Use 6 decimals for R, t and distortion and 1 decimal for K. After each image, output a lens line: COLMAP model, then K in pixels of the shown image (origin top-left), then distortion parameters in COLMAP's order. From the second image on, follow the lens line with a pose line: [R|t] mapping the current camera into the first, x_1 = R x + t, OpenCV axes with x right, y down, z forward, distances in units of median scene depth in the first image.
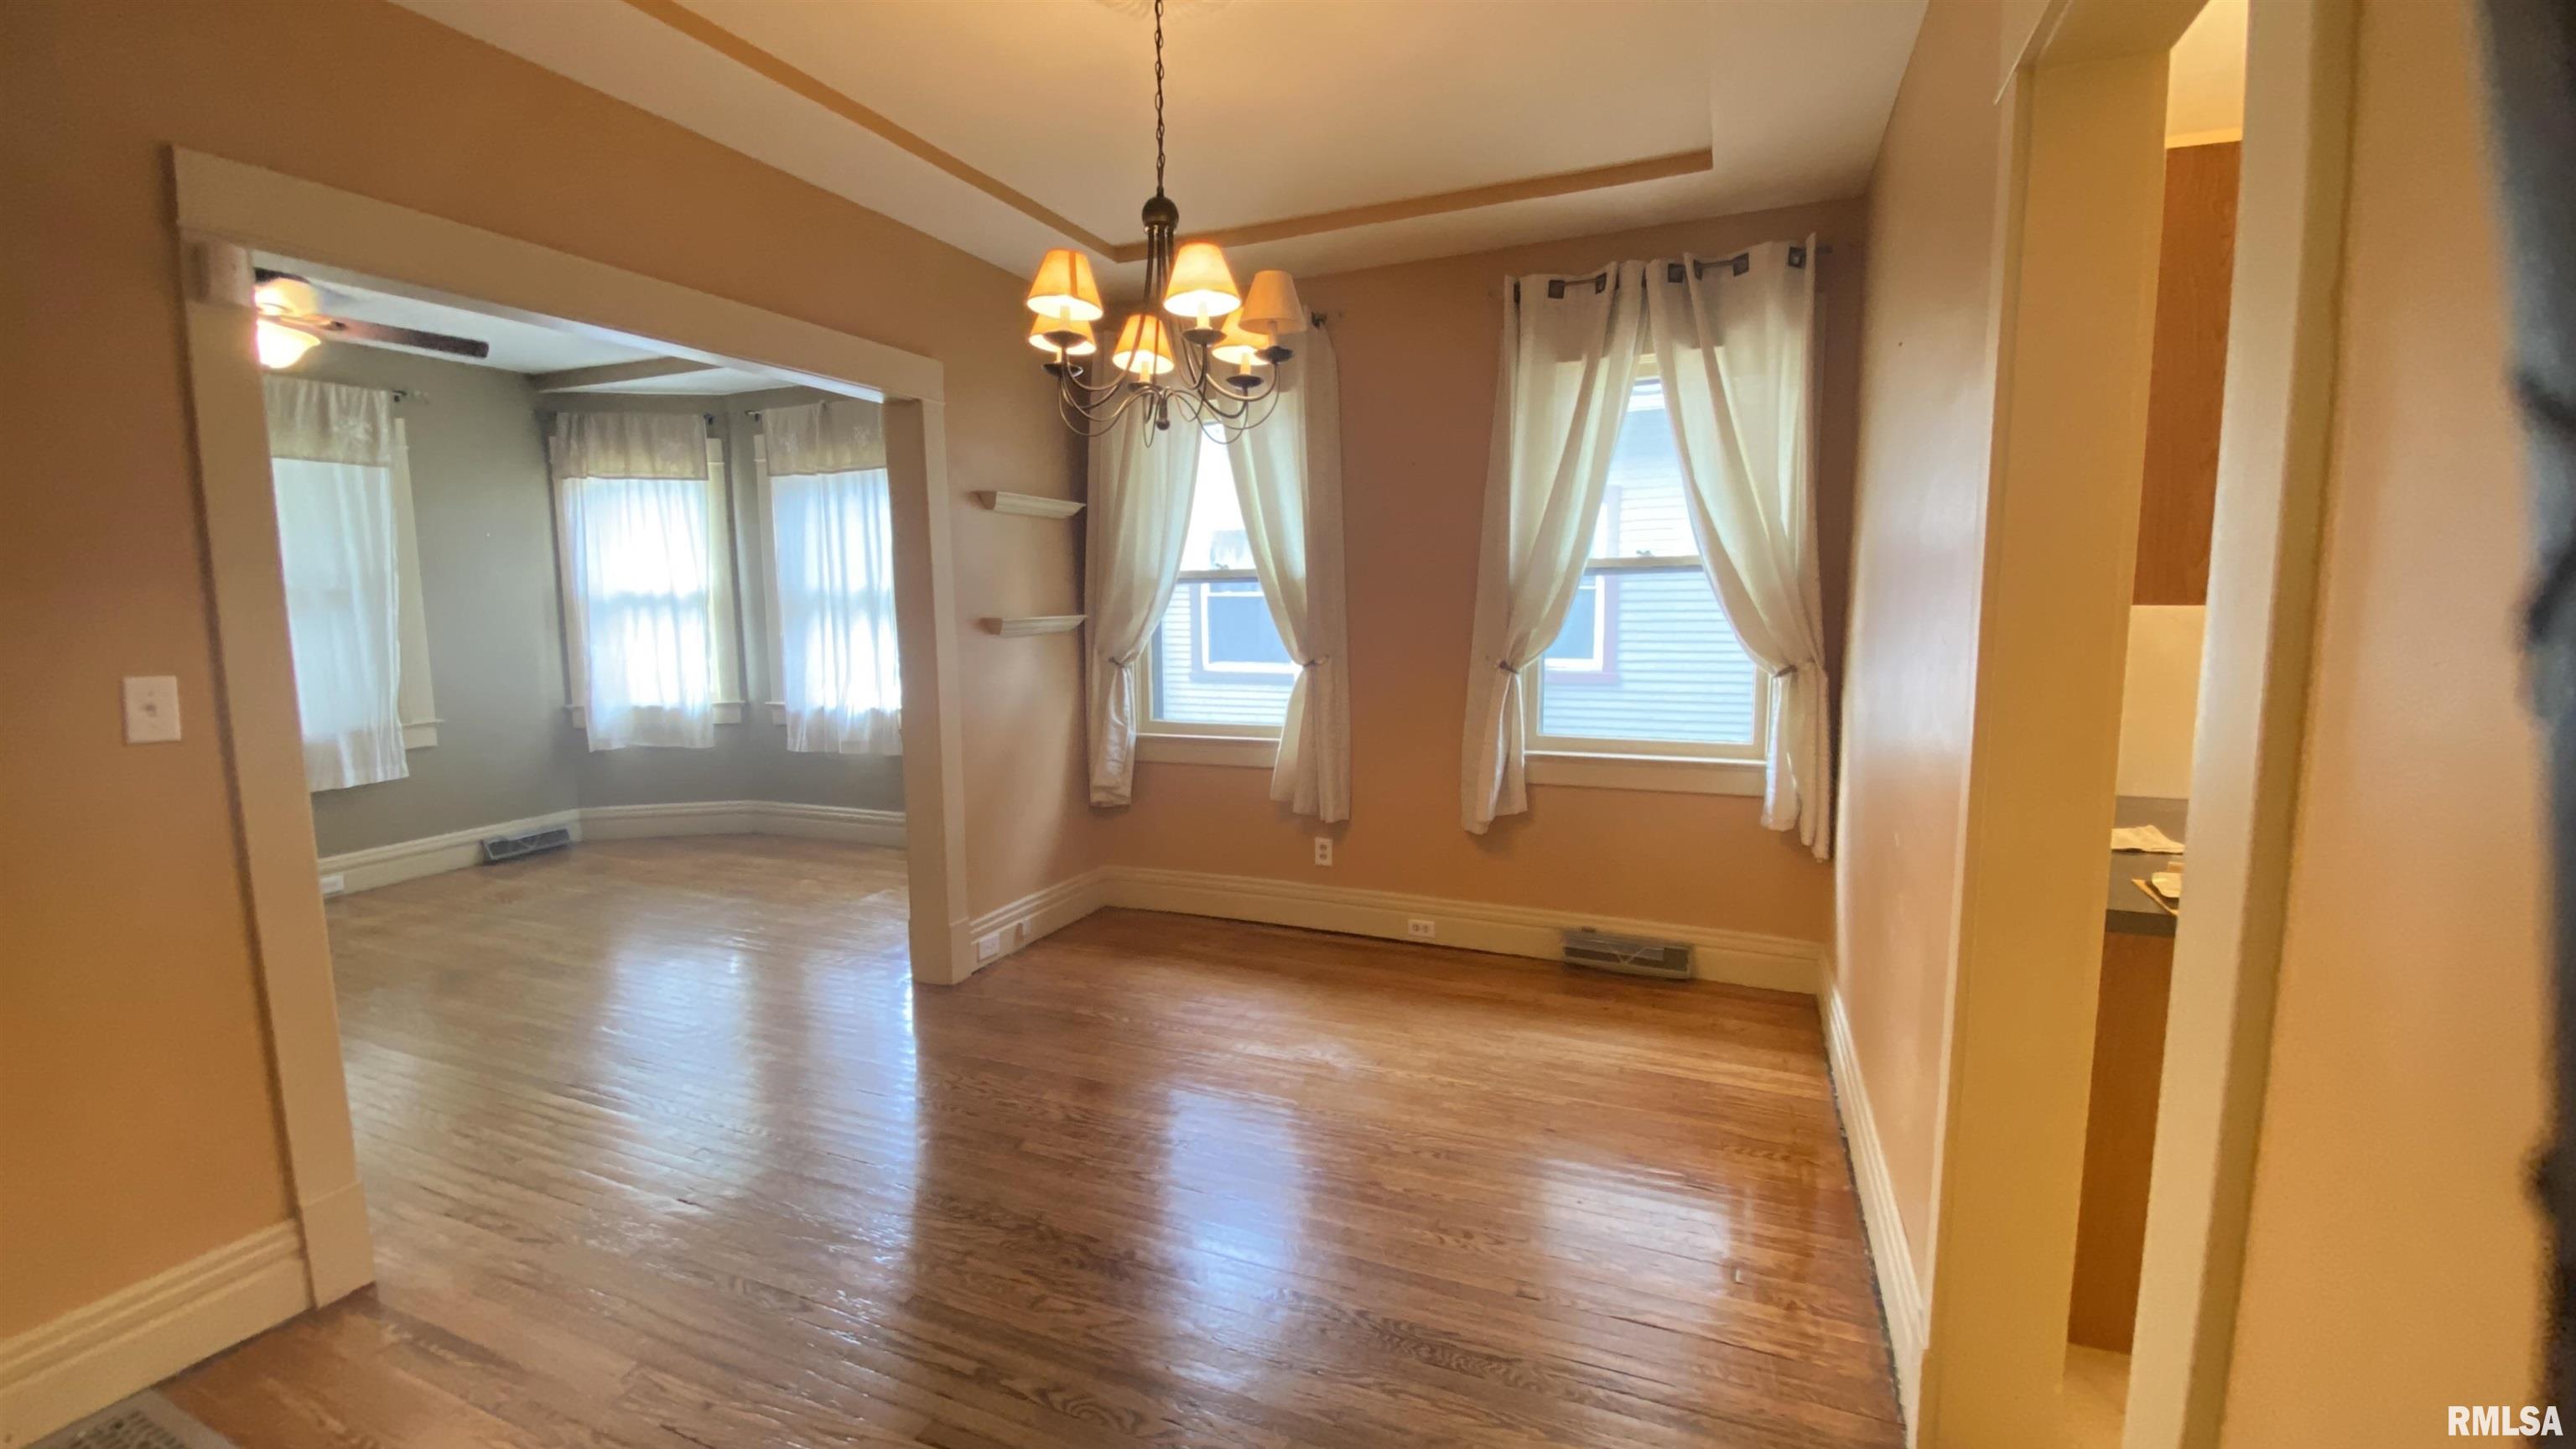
lens RADIAL K [[1015.8, 0, 1246.5], [0, 1015.8, 711.0], [0, 0, 1]] dist [-0.007295, -0.007398]
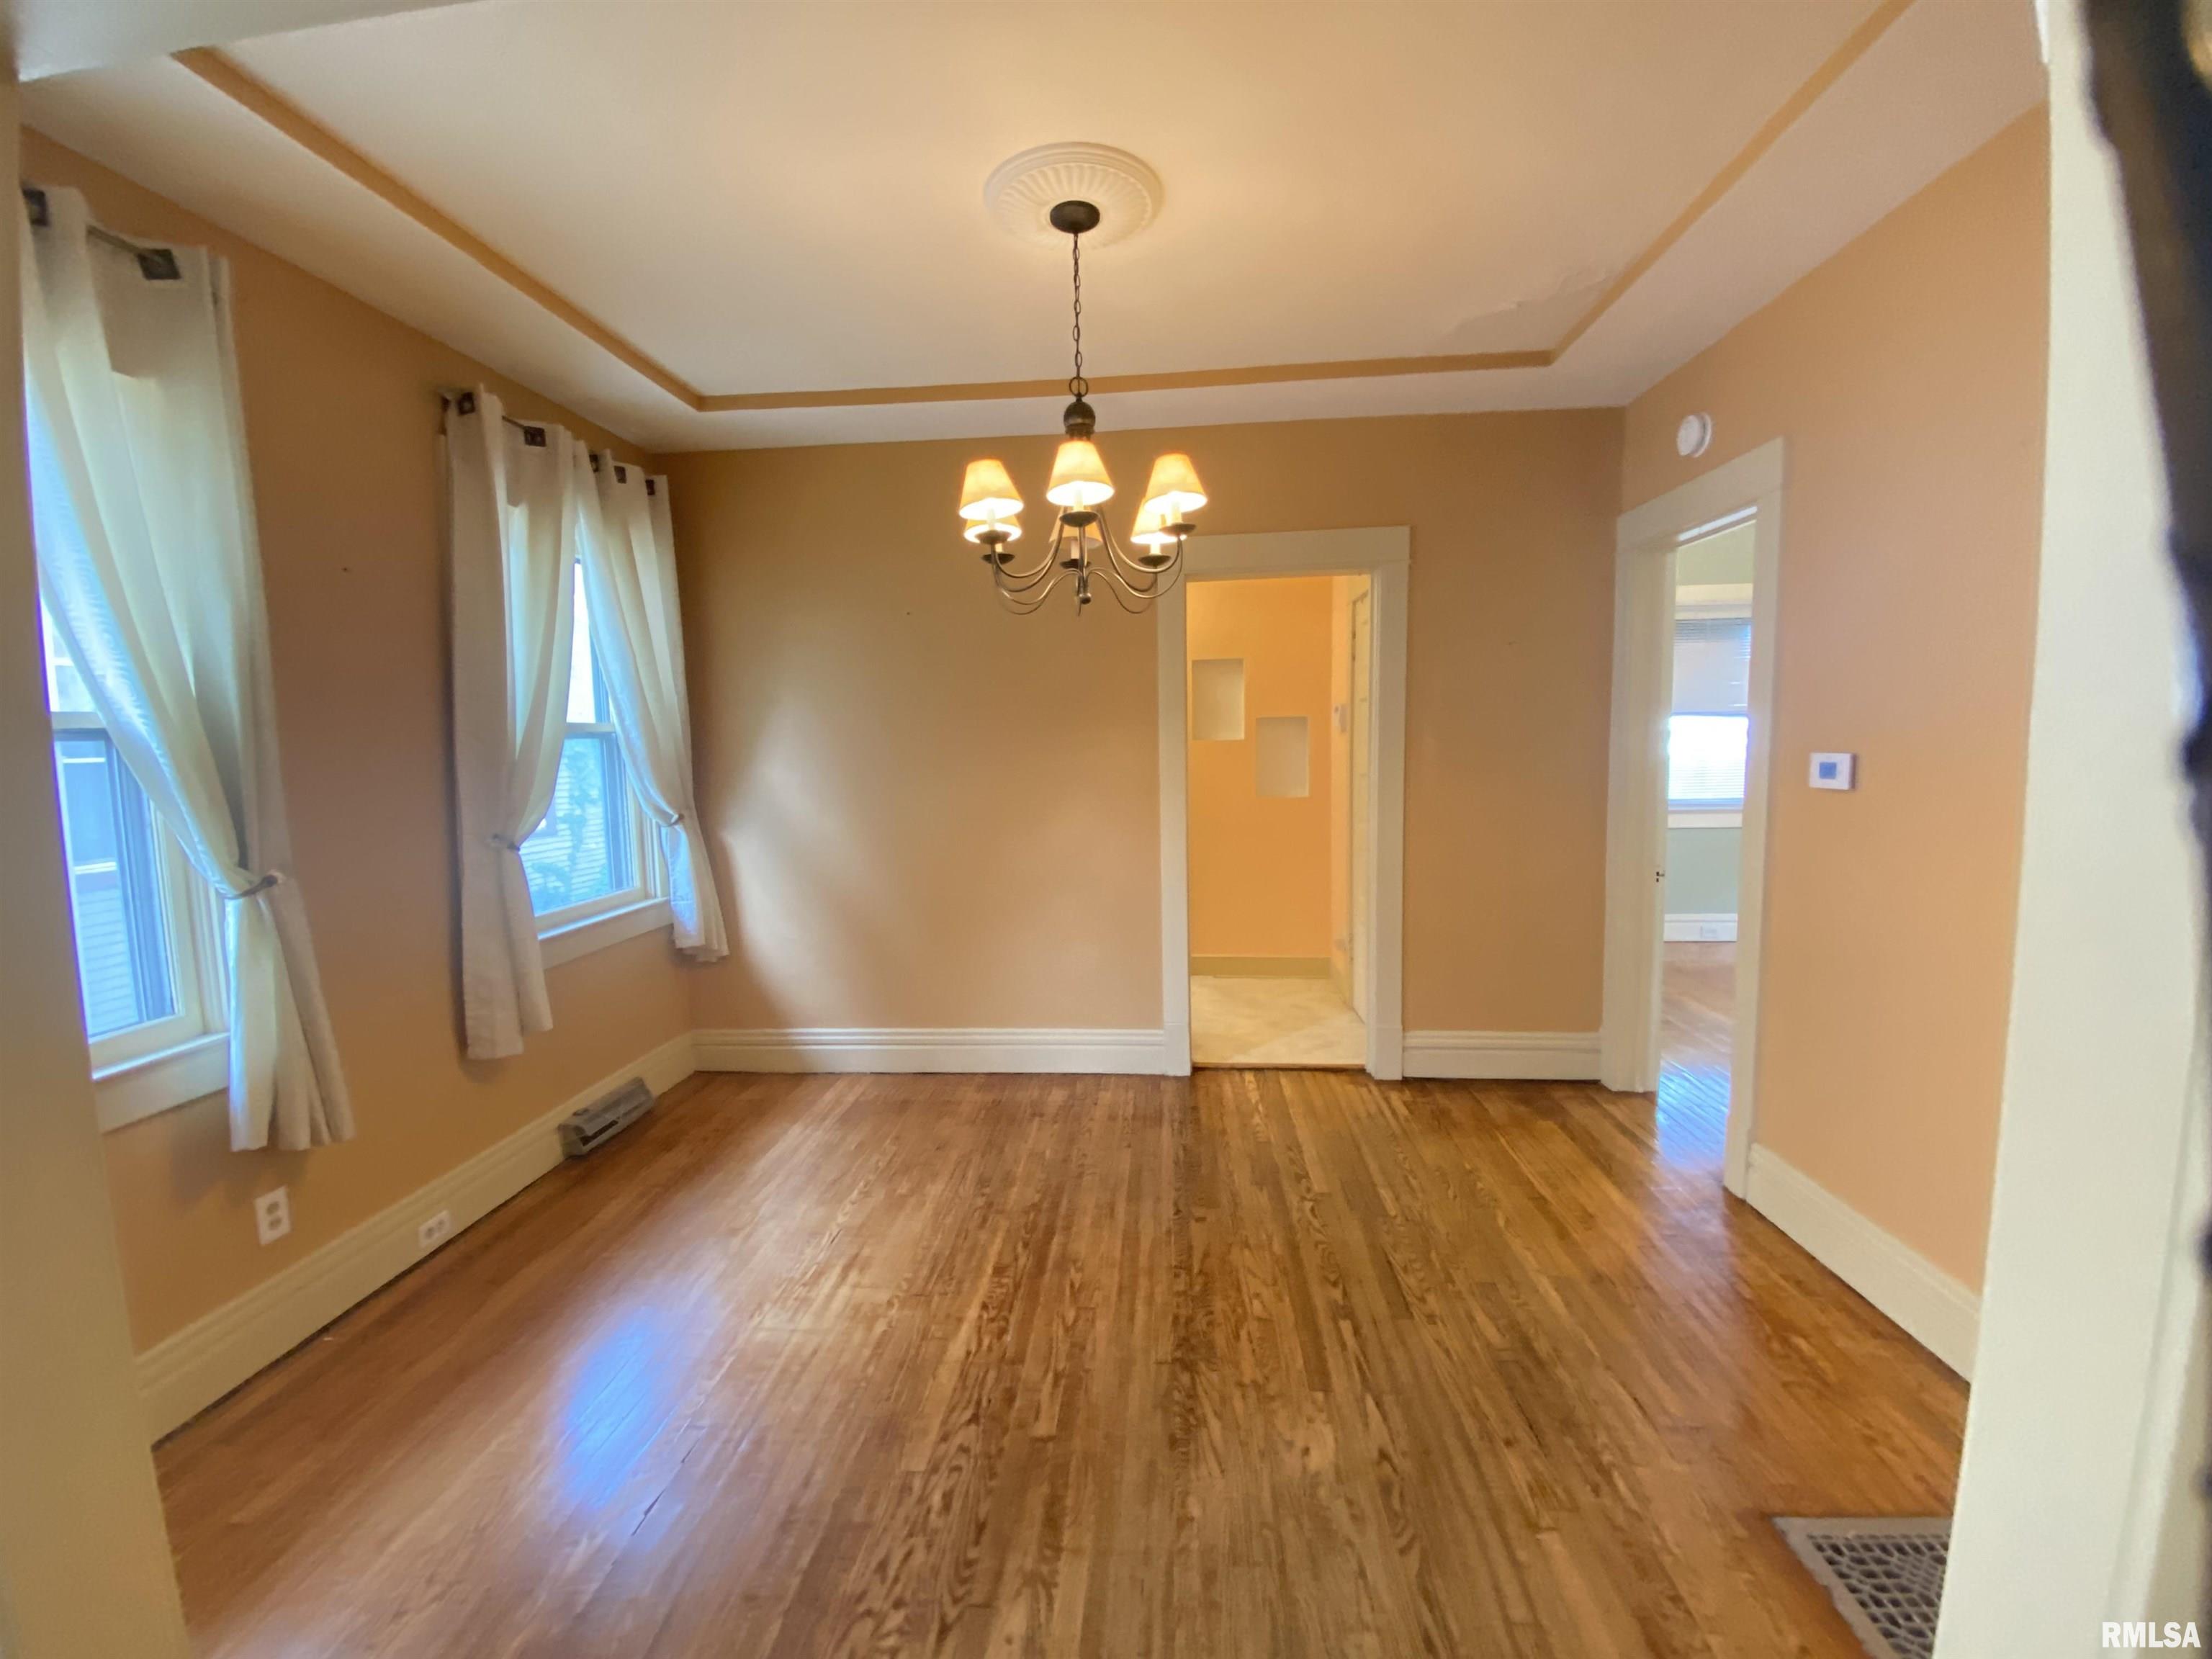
lens RADIAL K [[896.4, 0, 1116.1], [0, 896.4, 813.3], [0, 0, 1]] dist [-0.009986, -0.005634]
pose [[-0.334302, -0.063978, 0.940292, -0.582092], [0.132432, 0.984606, 0.114076, -0.086147], [-0.933115, 0.162661, -0.320683, 0.732069]]
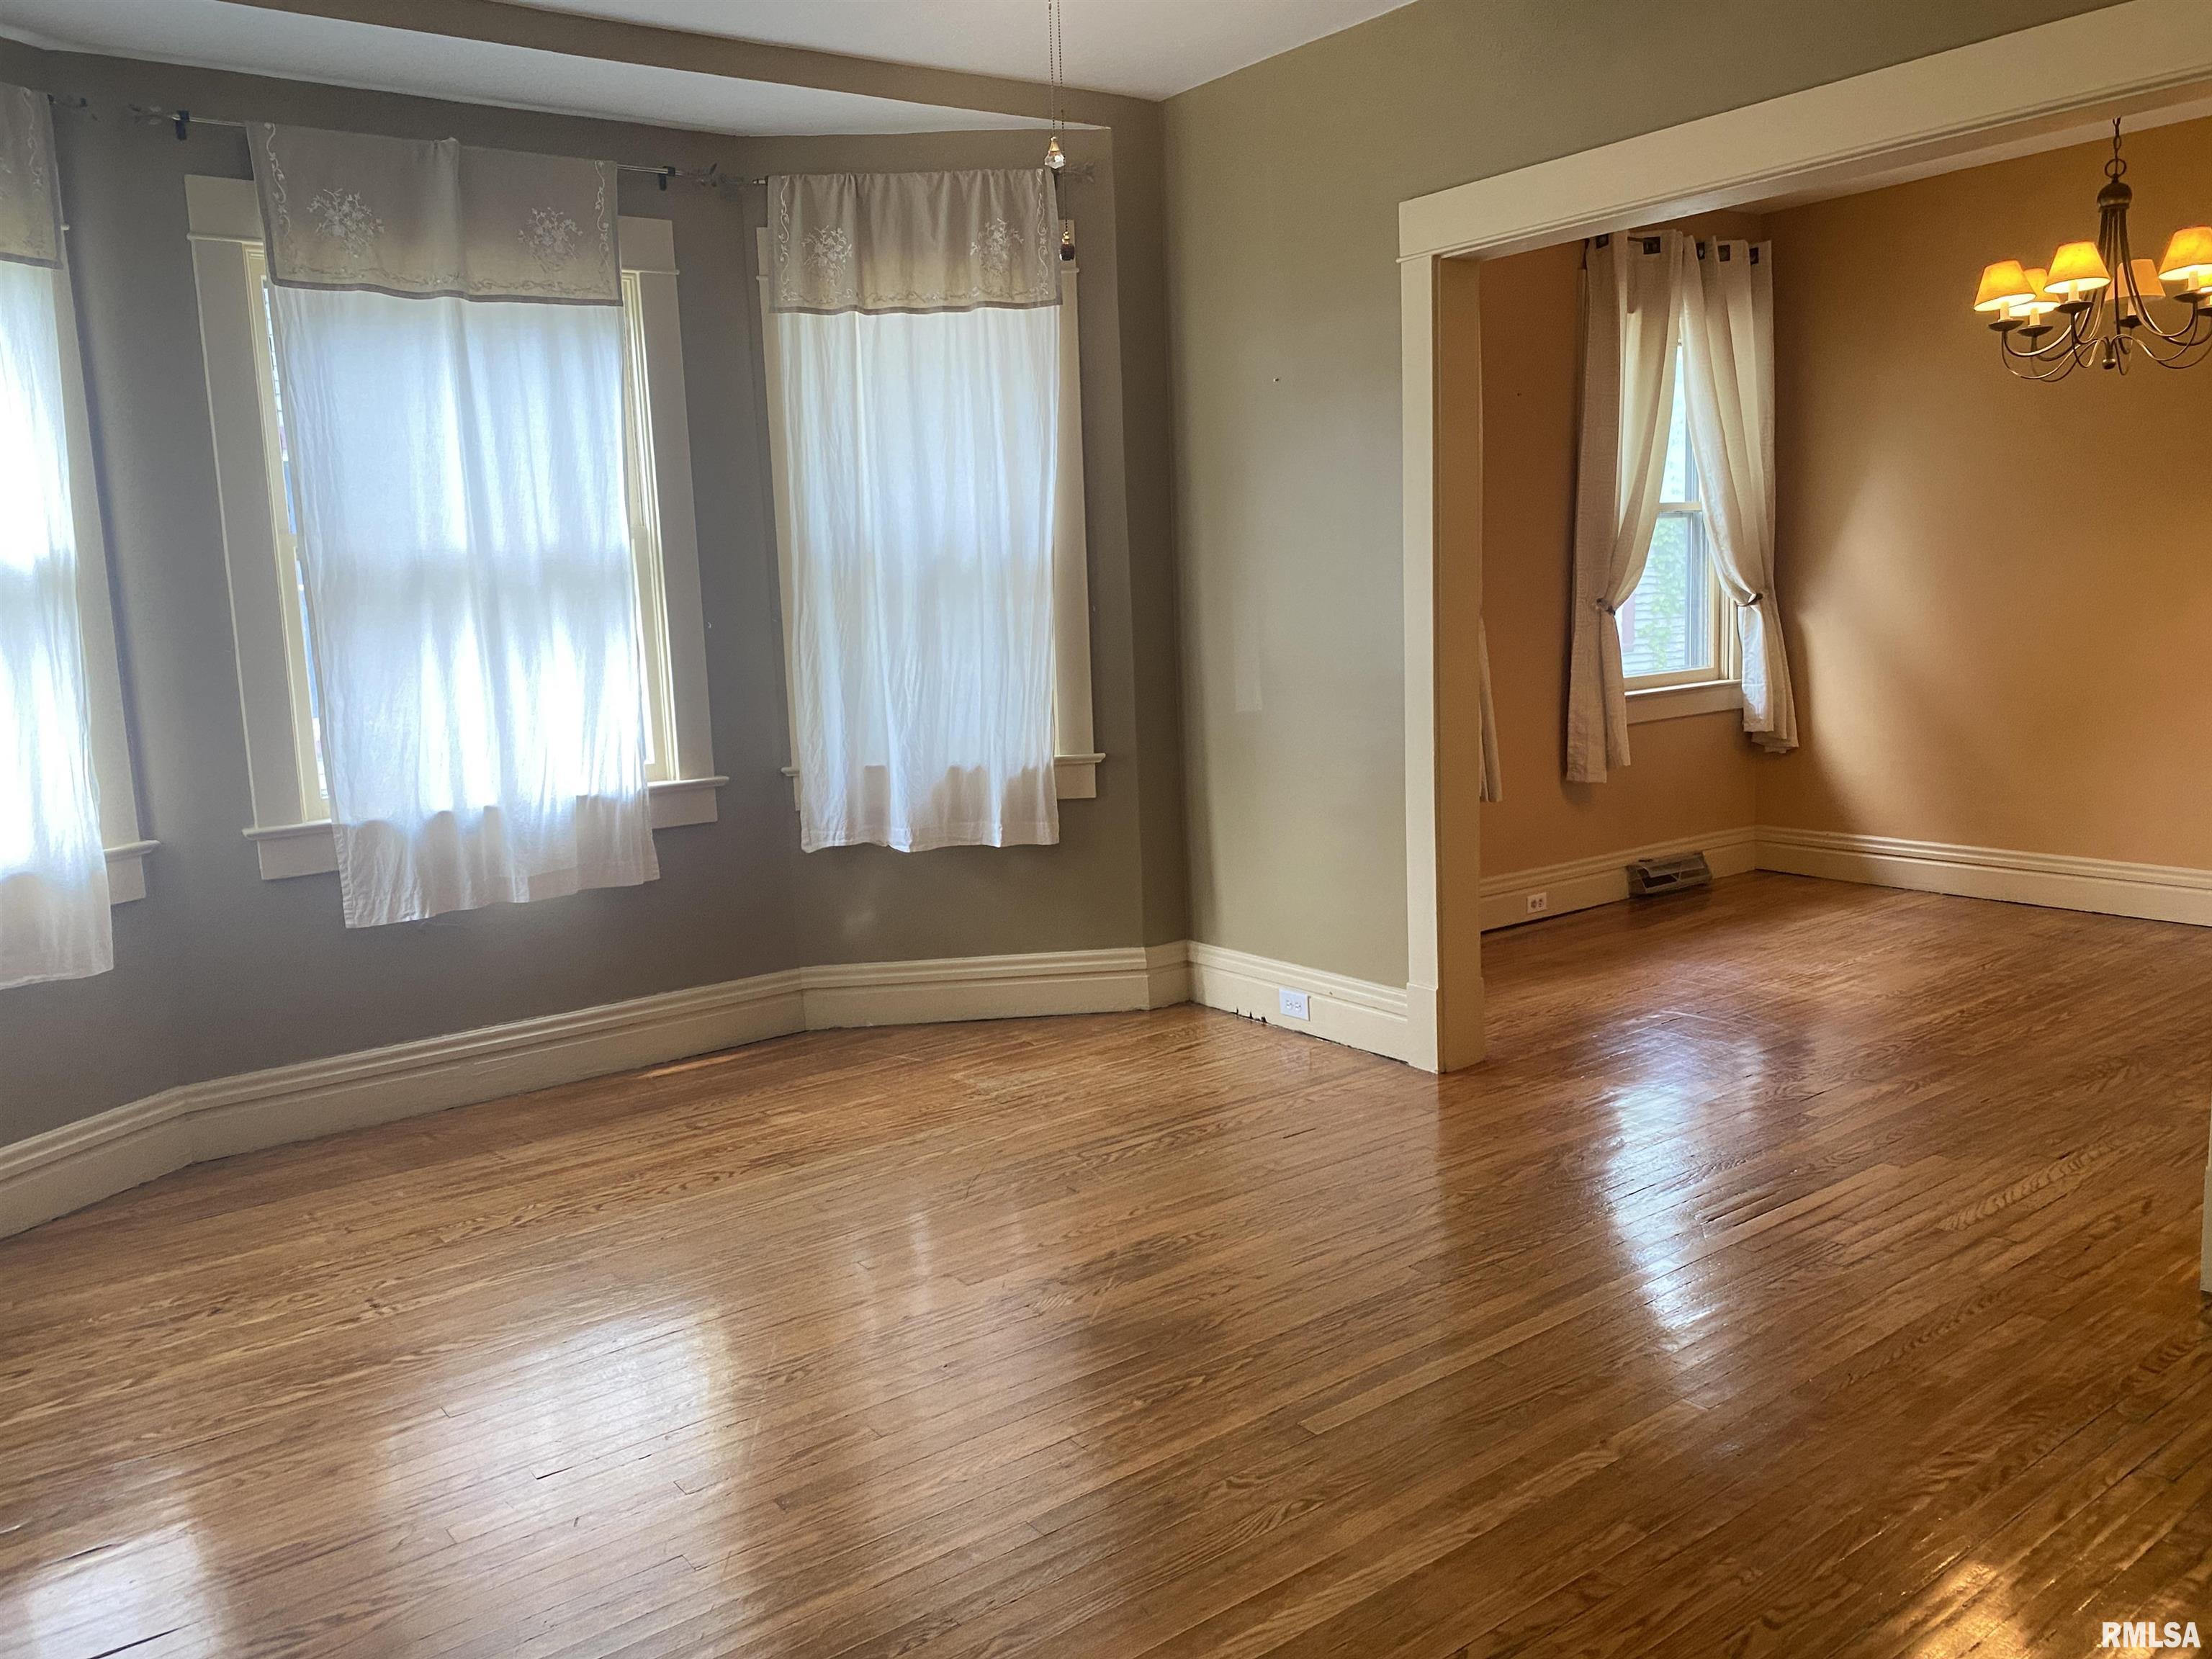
lens RADIAL K [[1749.9, 0, 1061.0], [0, 1749.9, 807.5], [0, 0, 1]] dist [0.000507, 0.007203]
pose [[0.504464, -0.119899, 0.855067, -1.453880], [0.131241, 0.989453, 0.061315, -0.026933], [-0.853400, 0.081288, 0.514879, 0.564896]]
